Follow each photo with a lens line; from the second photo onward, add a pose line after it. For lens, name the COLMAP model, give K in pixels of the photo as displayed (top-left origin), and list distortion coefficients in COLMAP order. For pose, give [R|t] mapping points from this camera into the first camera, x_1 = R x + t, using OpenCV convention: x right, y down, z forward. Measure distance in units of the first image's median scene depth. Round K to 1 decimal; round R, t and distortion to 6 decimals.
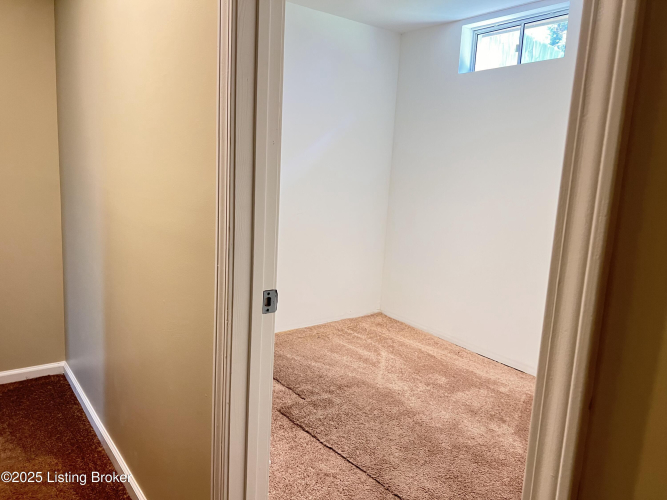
lens RADIAL K [[501.3, 0, 331.2], [0, 501.3, 247.6], [0, 0, 1]] dist [0.043591, -0.042224]
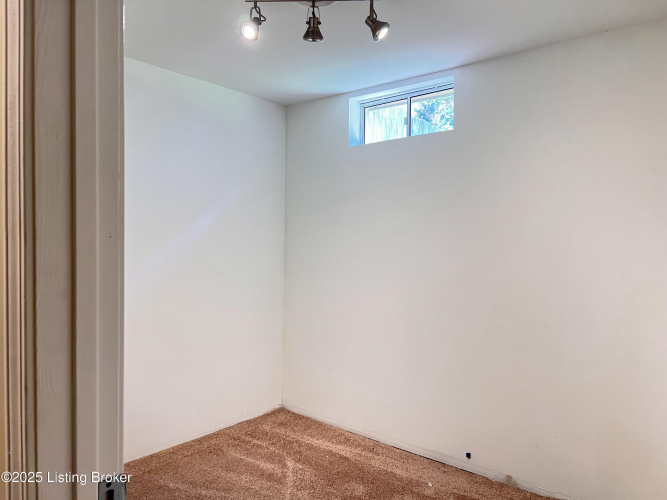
lens RADIAL K [[501.3, 0, 332.3], [0, 501.3, 252.6], [0, 0, 1]] dist [0.043591, -0.042224]
pose [[0.975131, -0.043800, 0.217259, 0.005174], [0.071723, 0.989892, -0.122353, -0.030862], [-0.209704, 0.134893, 0.968415, 0.114325]]
